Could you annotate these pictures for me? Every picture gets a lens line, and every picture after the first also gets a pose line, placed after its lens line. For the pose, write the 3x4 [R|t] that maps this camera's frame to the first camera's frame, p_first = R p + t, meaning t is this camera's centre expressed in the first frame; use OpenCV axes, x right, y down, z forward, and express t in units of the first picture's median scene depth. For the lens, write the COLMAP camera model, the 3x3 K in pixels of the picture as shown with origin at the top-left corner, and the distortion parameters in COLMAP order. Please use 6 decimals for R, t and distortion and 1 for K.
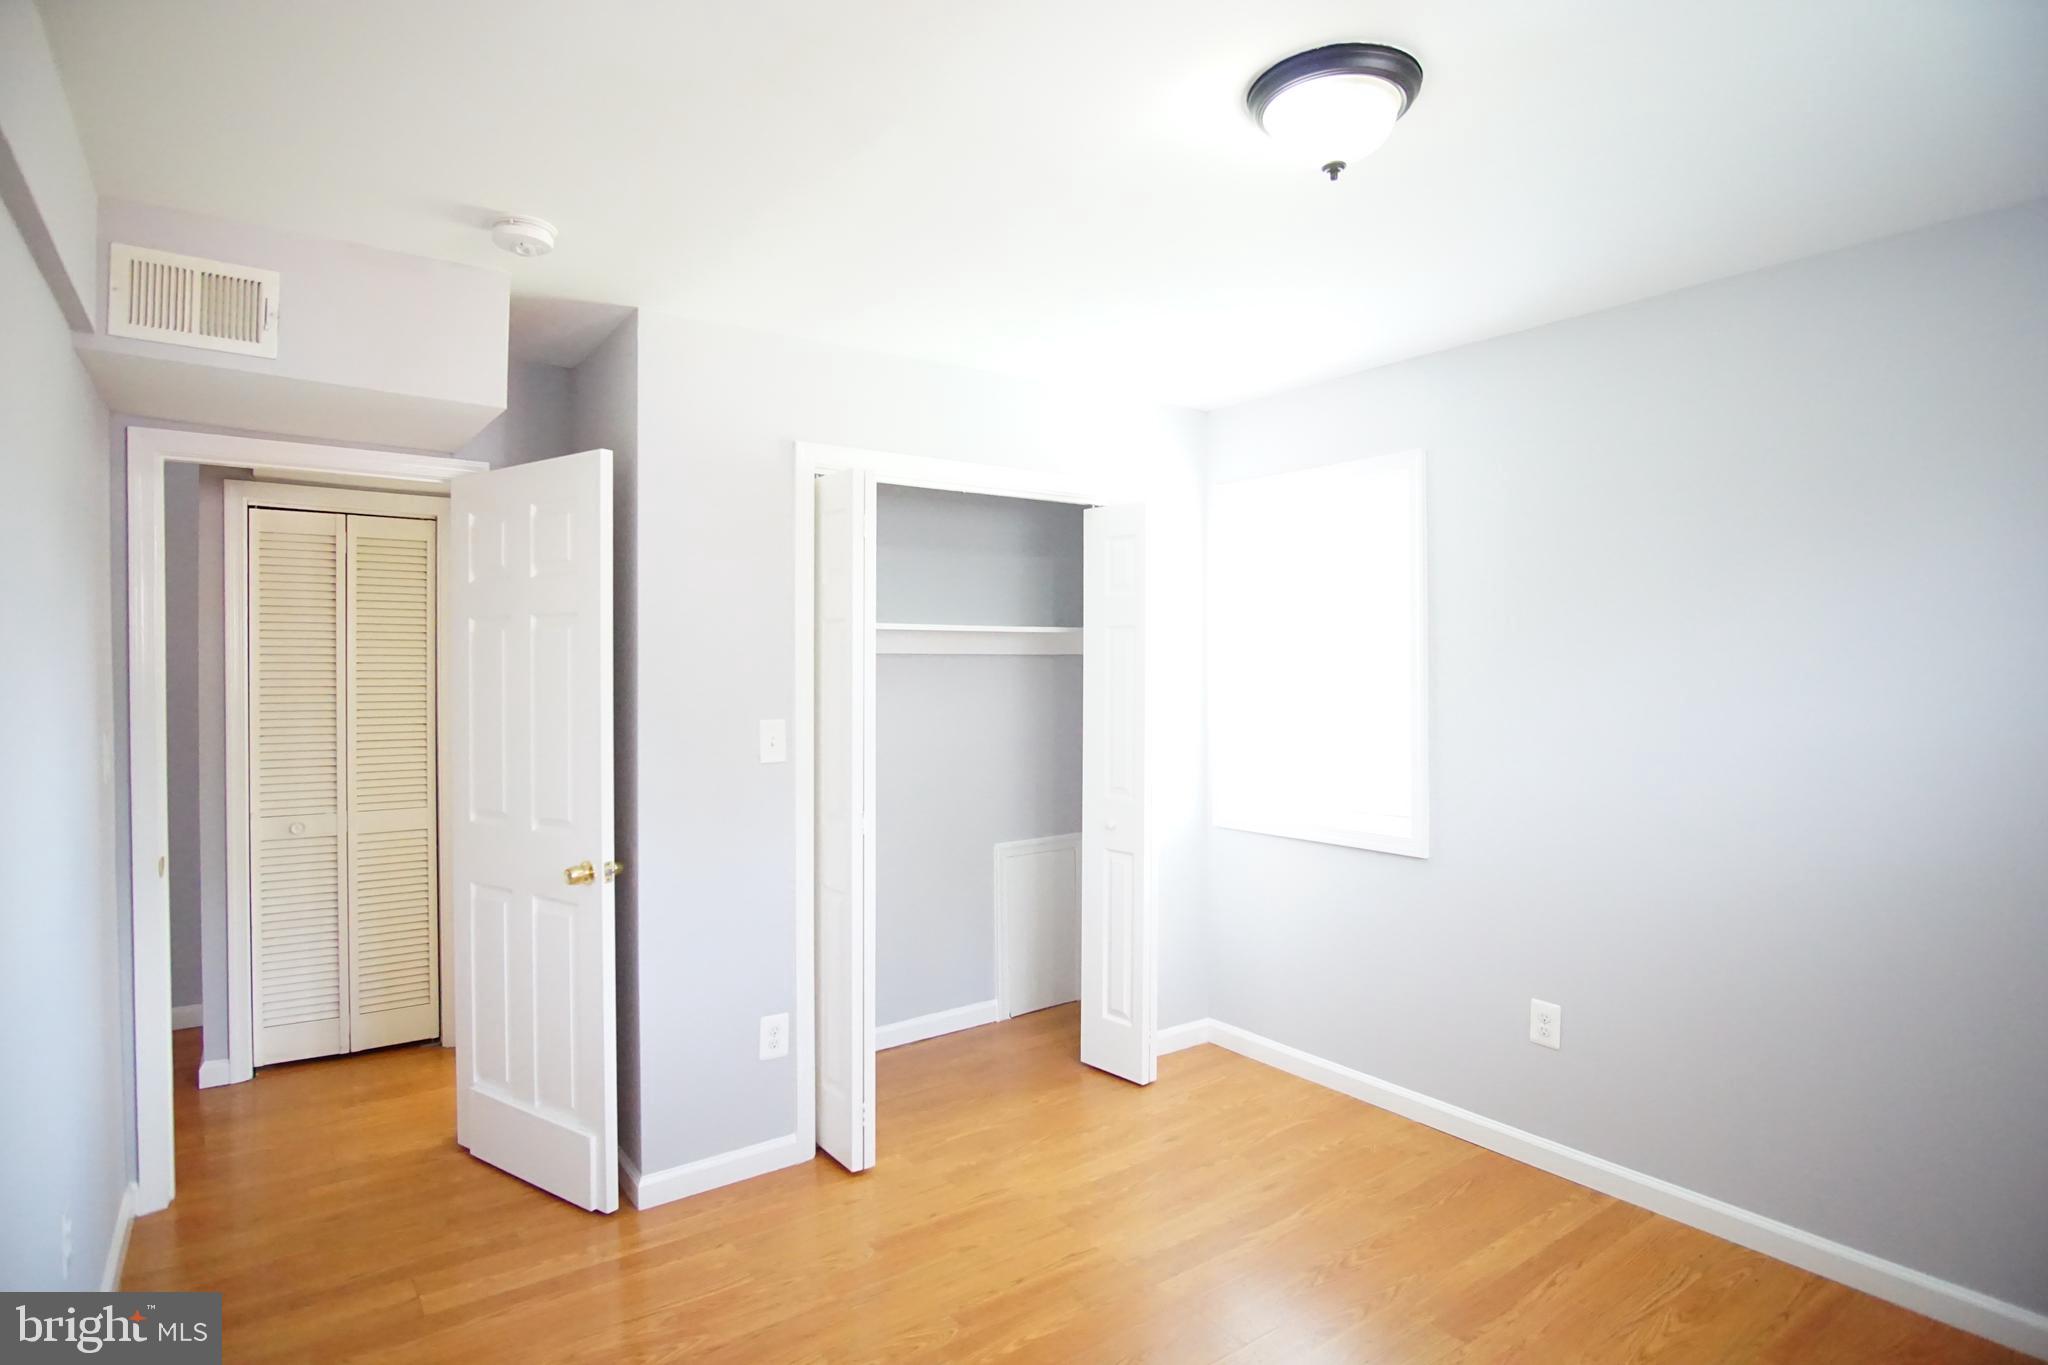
lens RADIAL K [[1083.5, 0, 1032.5], [0, 1083.5, 678.7], [0, 0, 1]] dist [-0.034952, 0.009529]
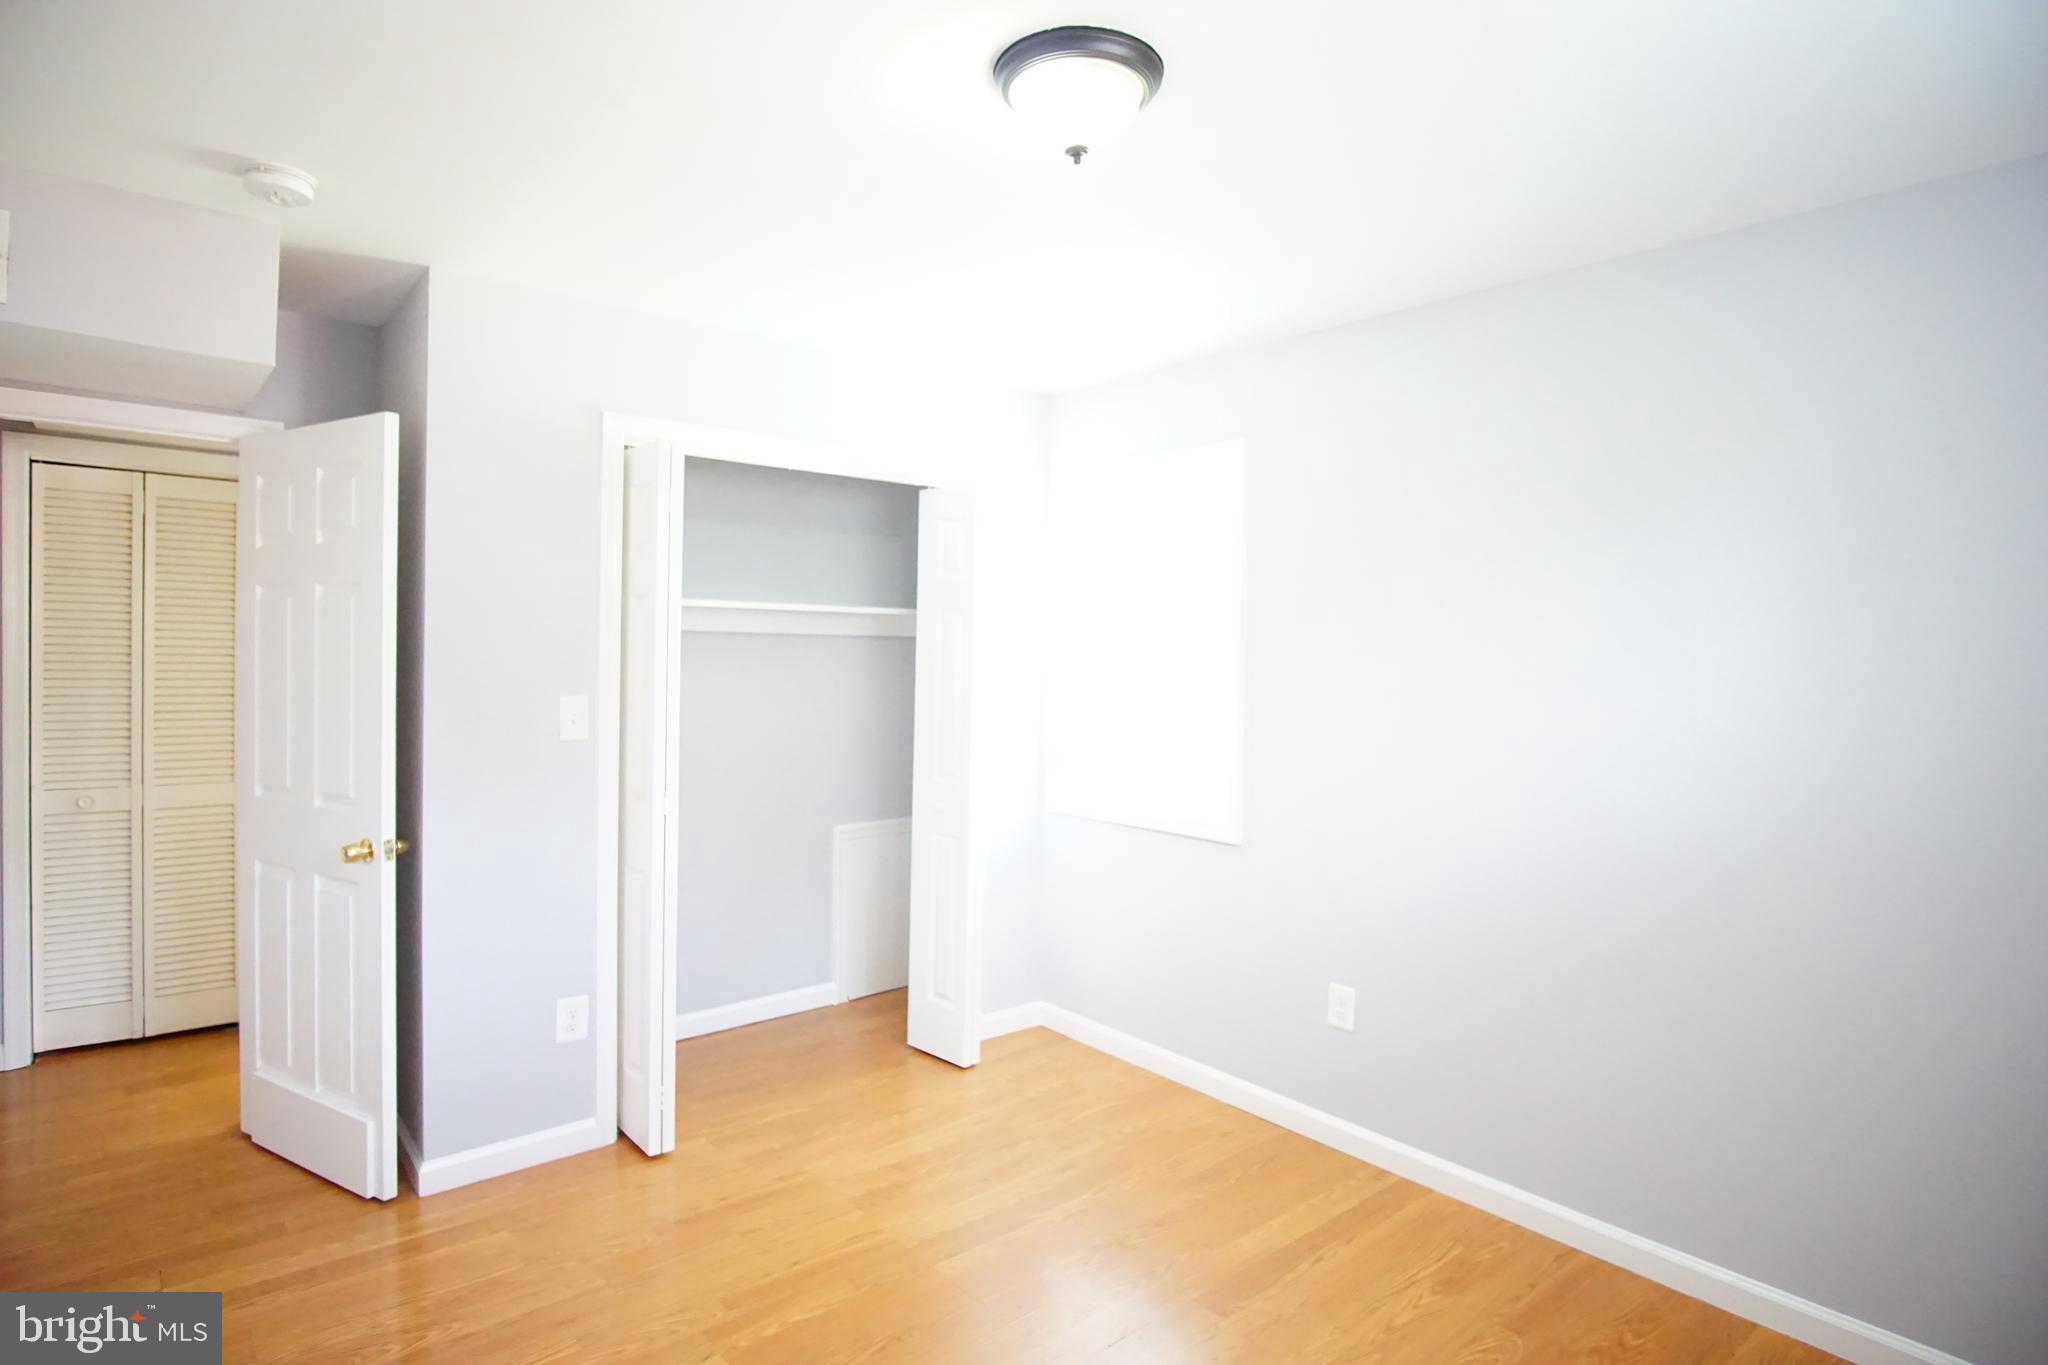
lens RADIAL K [[1083.5, 0, 1064.2], [0, 1083.5, 678.8], [0, 0, 1]] dist [-0.034952, 0.009529]
pose [[0.997128, 0.019098, 0.073291, 0.131358], [-0.020129, 0.999708, 0.013358, 0.000338], [-0.073015, -0.014795, 0.997221, -0.001852]]
